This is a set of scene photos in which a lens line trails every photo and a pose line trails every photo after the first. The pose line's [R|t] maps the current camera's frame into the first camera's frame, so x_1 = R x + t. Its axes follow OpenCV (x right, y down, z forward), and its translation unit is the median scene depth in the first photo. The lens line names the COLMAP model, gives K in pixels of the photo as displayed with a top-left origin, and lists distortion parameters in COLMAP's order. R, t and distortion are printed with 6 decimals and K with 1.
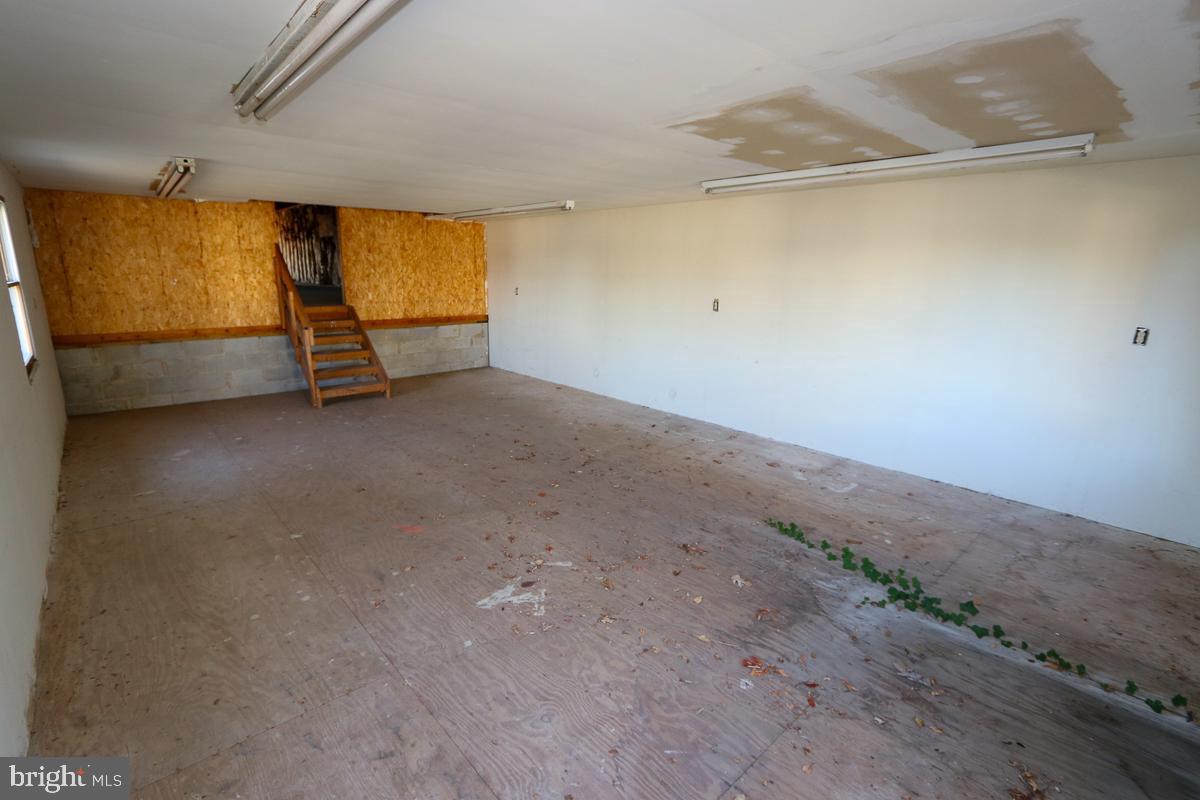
lens RADIAL K [[552.2, 0, 590.6], [0, 552.2, 404.9], [0, 0, 1]] dist [-0.018382, 0.003325]
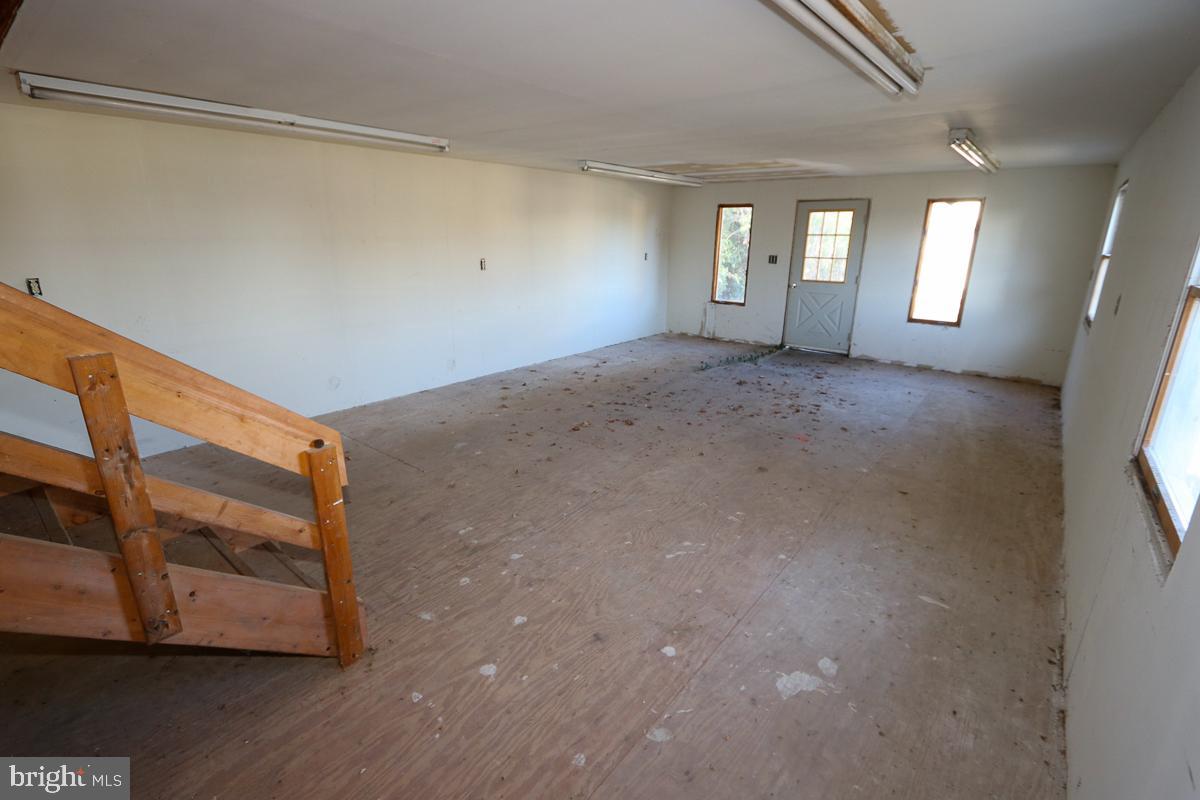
lens RADIAL K [[552.2, 0, 591.3], [0, 552.2, 403.3], [0, 0, 1]] dist [-0.018382, 0.003325]
pose [[-0.154085, -0.307948, 0.938843, -1.054706], [0.225305, 0.914207, 0.336844, -0.293494], [-0.962027, 0.263428, -0.071483, 1.125084]]
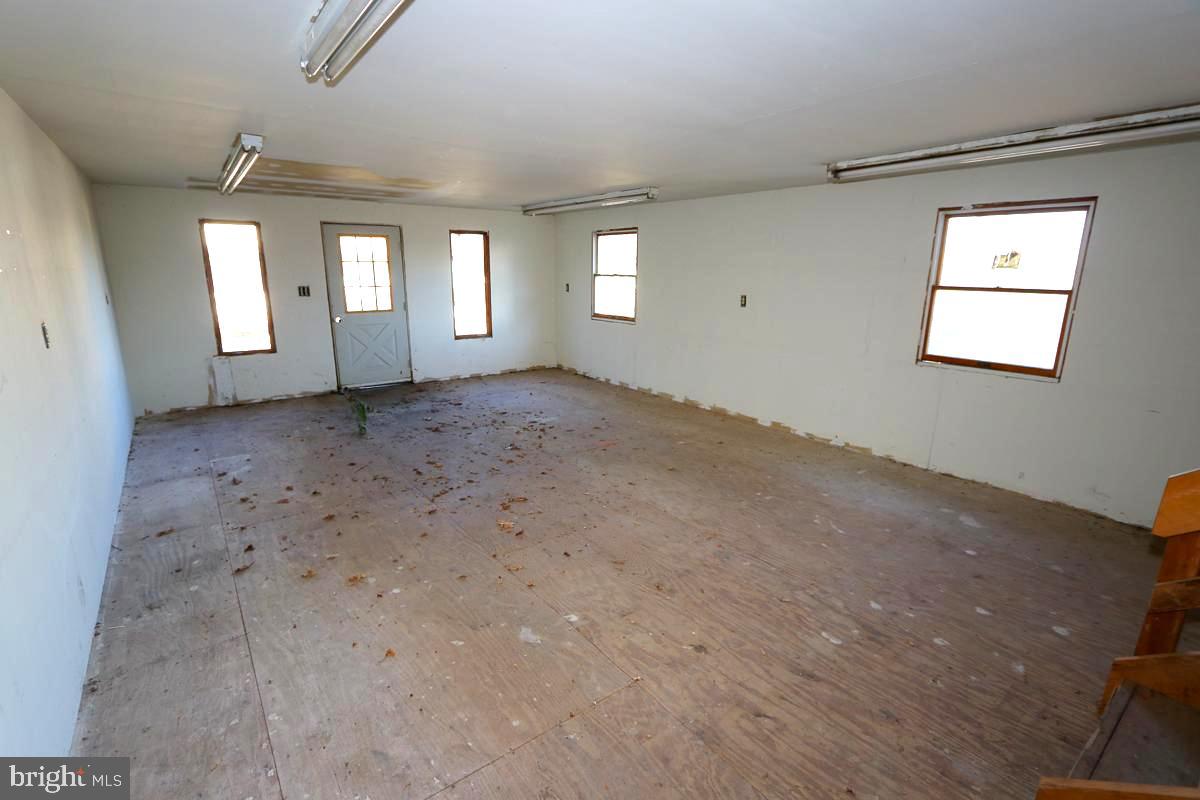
lens RADIAL K [[552.2, 0, 591.2], [0, 552.2, 402.6], [0, 0, 1]] dist [-0.018382, 0.003325]
pose [[-0.995971, -0.045910, 0.077027, -0.281916], [-0.004892, 0.885536, 0.464545, -0.397534], [-0.089538, 0.462297, -0.882193, 1.623561]]
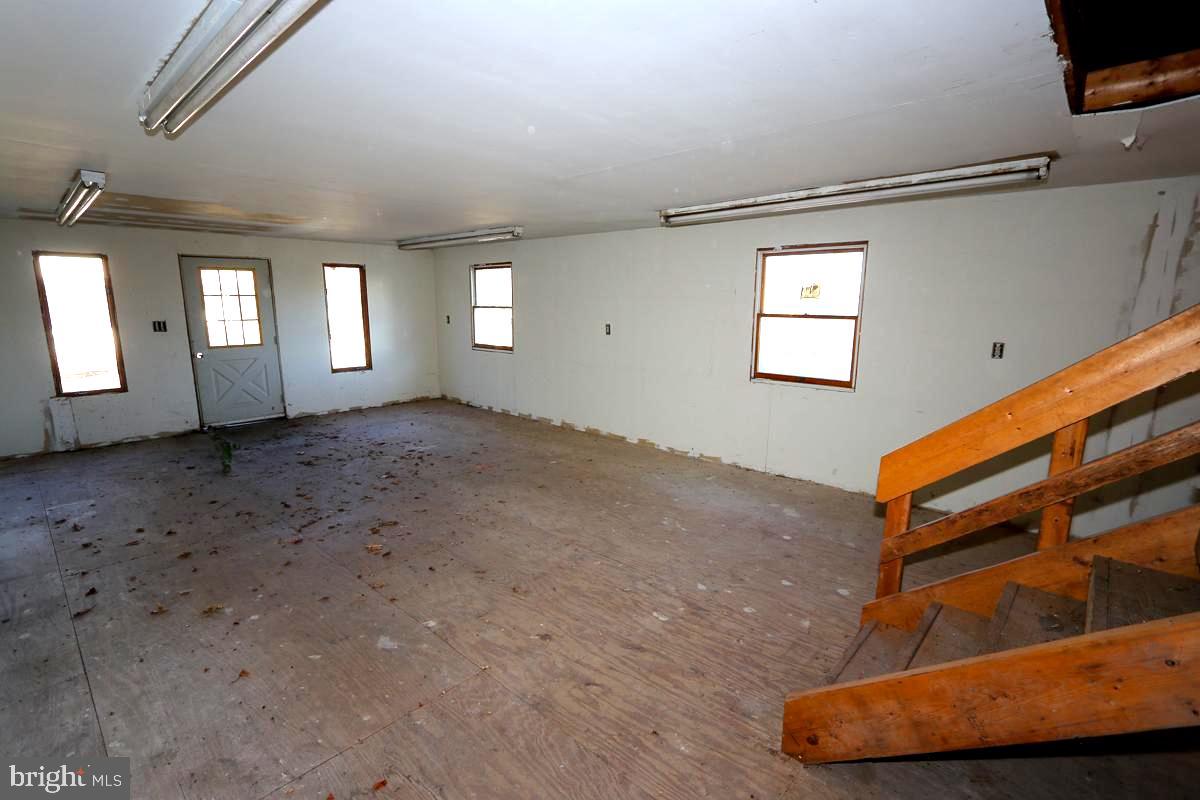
lens RADIAL K [[552.2, 0, 590.9], [0, 552.2, 402.5], [0, 0, 1]] dist [-0.018382, 0.003325]
pose [[-0.995227, -0.003561, -0.097525, -0.341275], [-0.043624, 0.910165, 0.411943, -0.417737], [0.087297, 0.414231, -0.905976, 1.688668]]
